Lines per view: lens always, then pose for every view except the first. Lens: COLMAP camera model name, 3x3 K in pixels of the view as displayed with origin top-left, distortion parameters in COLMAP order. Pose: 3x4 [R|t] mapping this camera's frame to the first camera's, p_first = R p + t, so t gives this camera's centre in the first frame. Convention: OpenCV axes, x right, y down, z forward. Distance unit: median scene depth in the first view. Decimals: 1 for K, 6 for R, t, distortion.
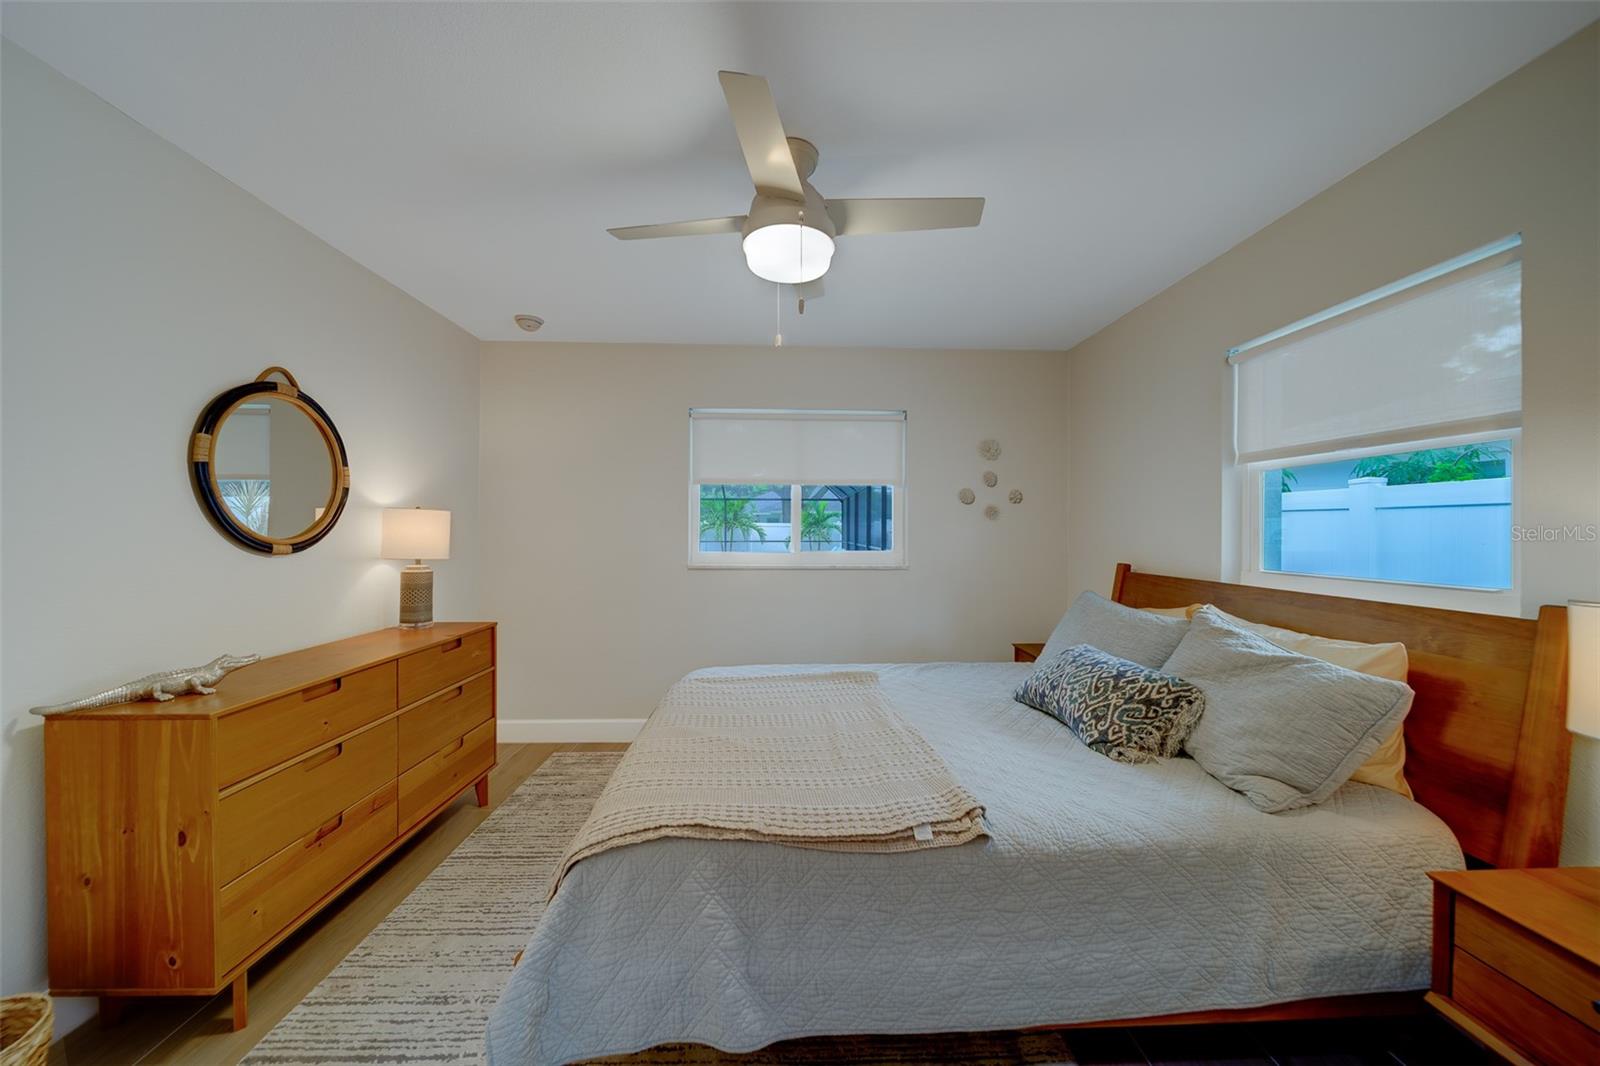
lens RADIAL K [[569.2, 0, 801.9], [0, 569.2, 532.7], [0, 0, 1]] dist [-0.001862, -0.000297]
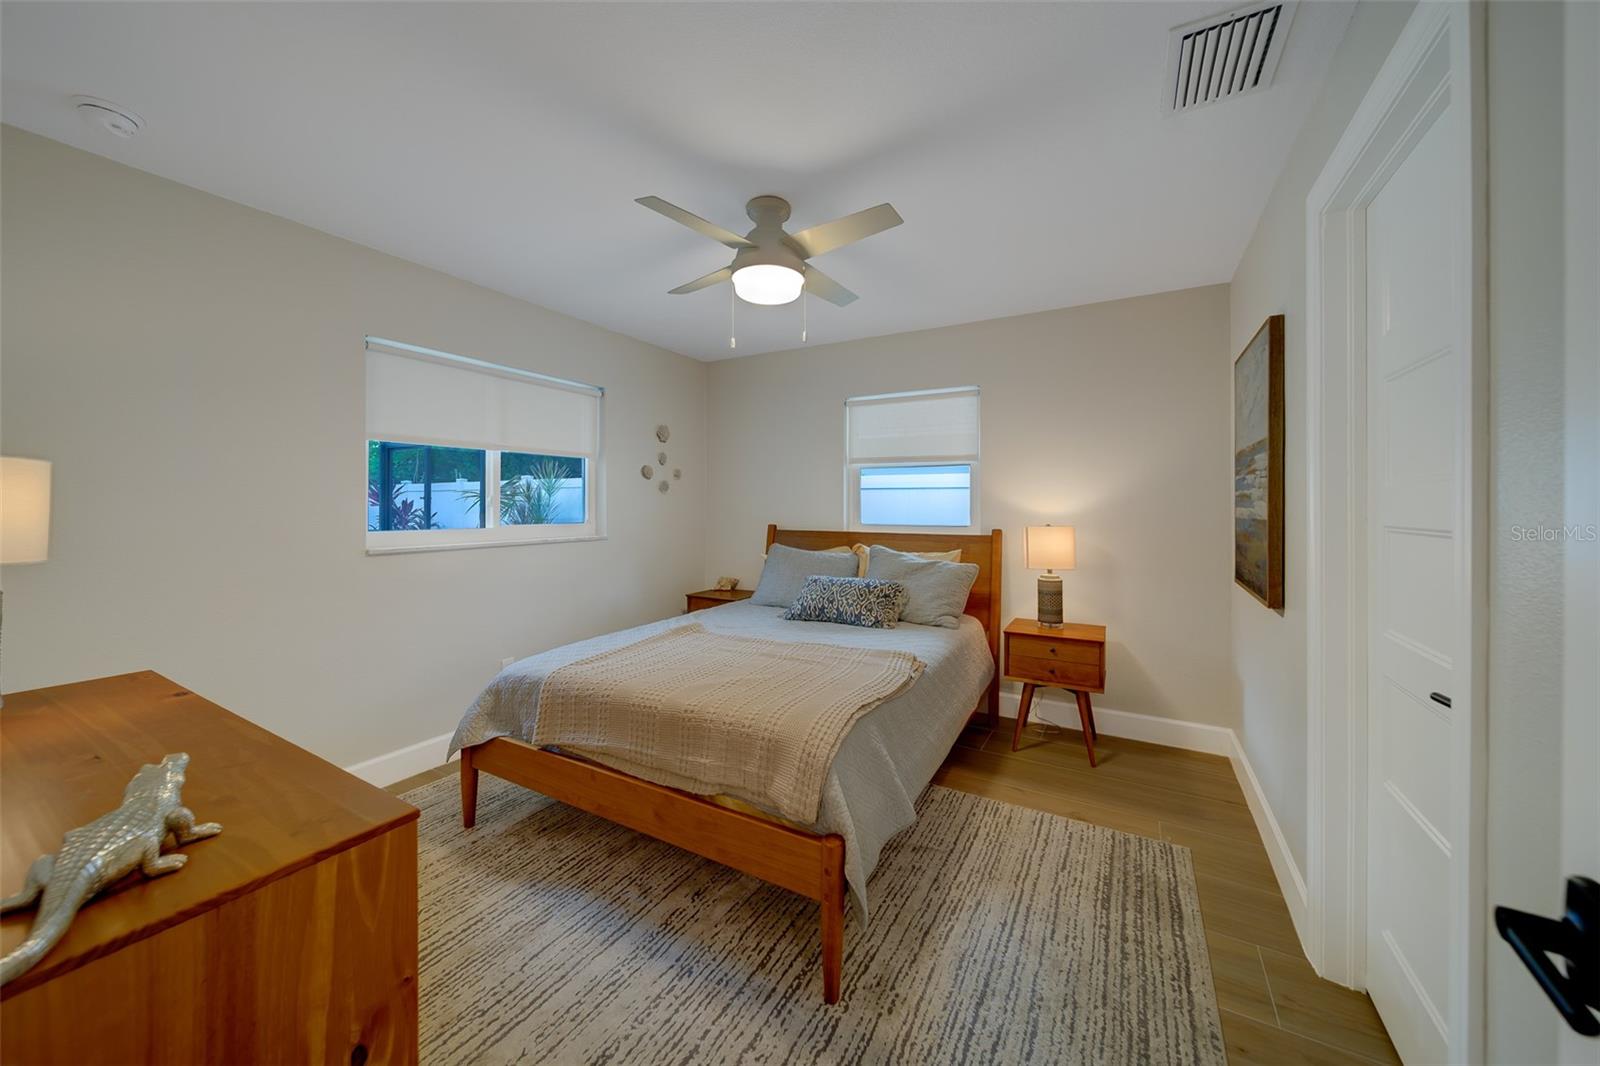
lens RADIAL K [[569.2, 0, 814.8], [0, 569.2, 500.4], [0, 0, 1]] dist [-0.001862, -0.000297]
pose [[0.510213, 0.000920, 0.860048, -0.966807], [0.004197, 0.999985, -0.003560, -0.003102], [-0.860038, 0.005426, 0.510201, 0.236656]]
